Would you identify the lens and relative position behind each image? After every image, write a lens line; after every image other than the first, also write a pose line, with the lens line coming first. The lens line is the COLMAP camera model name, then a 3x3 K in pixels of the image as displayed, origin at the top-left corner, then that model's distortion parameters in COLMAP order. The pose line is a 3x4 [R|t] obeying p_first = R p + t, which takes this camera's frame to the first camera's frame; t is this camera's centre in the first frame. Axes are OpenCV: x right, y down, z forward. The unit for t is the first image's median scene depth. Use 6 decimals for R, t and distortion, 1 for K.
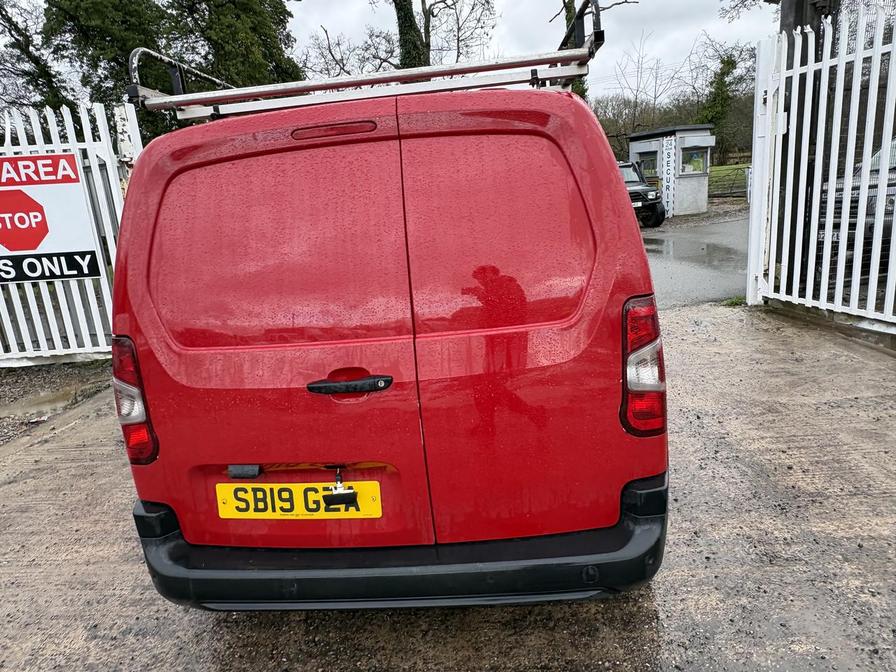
lens RADIAL K [[578.1, 0, 446.3], [0, 578.1, 333.1], [0, 0, 1]] dist [0.003521, -0.000718]
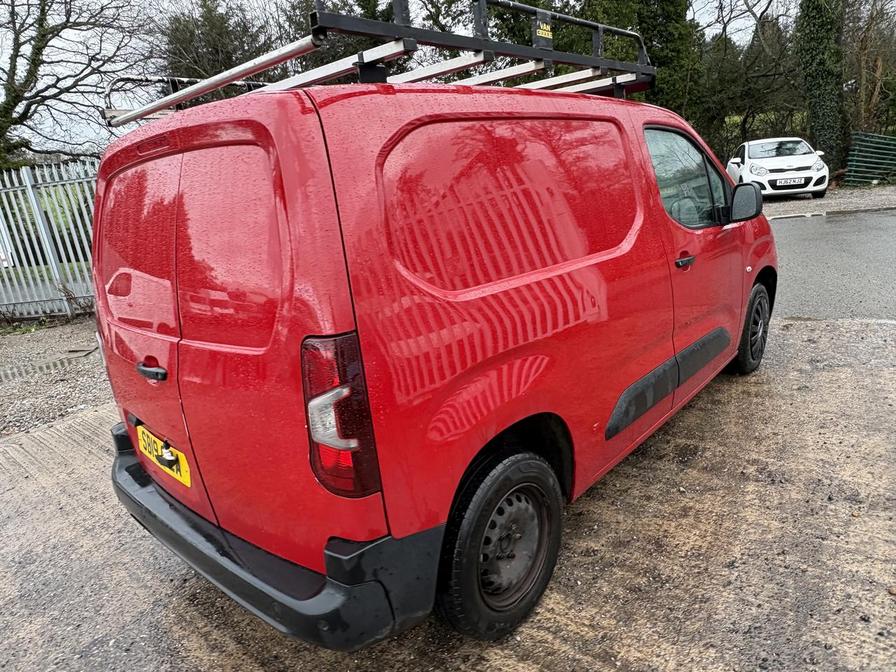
lens RADIAL K [[578.2, 0, 446.4], [0, 578.2, 337.6], [0, 0, 1]] dist [0.002772, 0.000916]
pose [[0.799332, 0.163305, -0.578273, 0.249328], [-0.102307, 0.985297, 0.136832, -0.050727], [0.592116, -0.050212, 0.804287, 0.107542]]
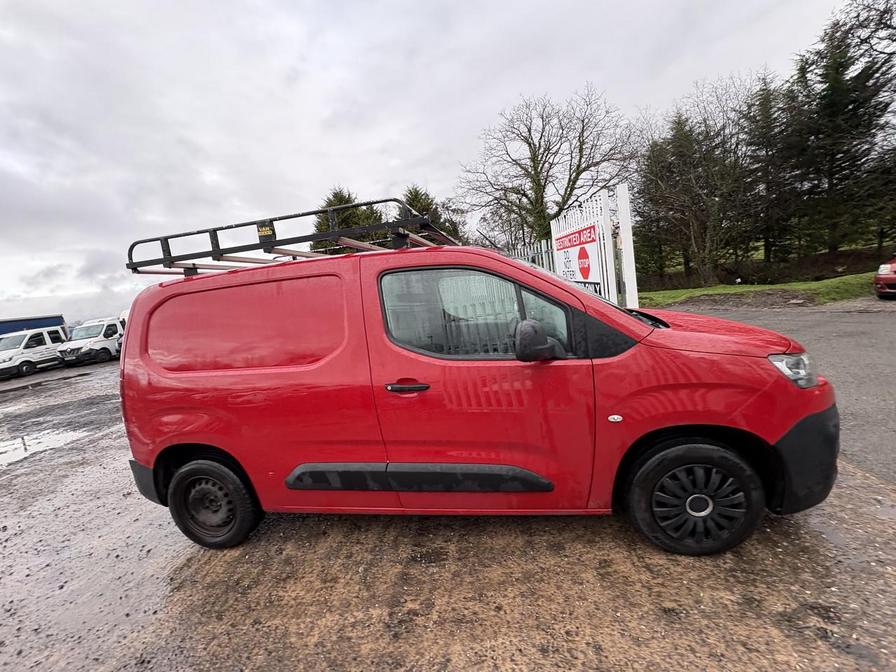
lens RADIAL K [[352.3, 0, 448.0], [0, 352.3, 336.0], [0, 0, 1]] dist [0.000885, 0.000170]
pose [[-0.079568, 0.233646, -0.969061, 0.416151], [-0.101086, 0.965240, 0.241025, -0.190071], [0.991691, 0.117136, -0.053184, 0.634253]]
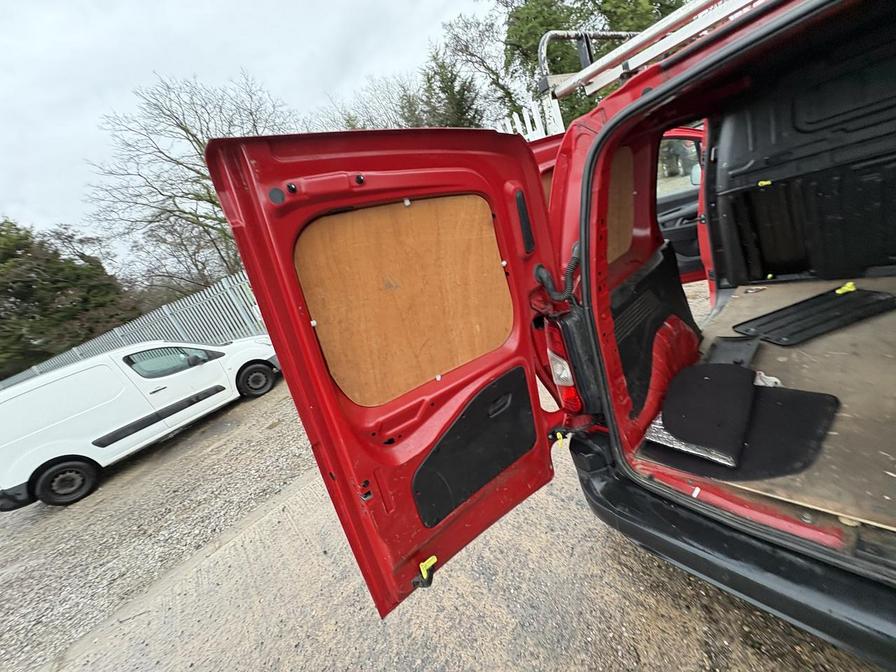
lens RADIAL K [[356.4, 0, 449.3], [0, 356.4, 335.4], [0, 0, 1]] dist [0.001320, 0.000205]
pose [[0.686462, 0.065657, -0.724195, -0.046429], [0.131978, 0.968126, 0.212873, -0.039699], [0.715088, -0.241707, 0.655917, 0.098469]]
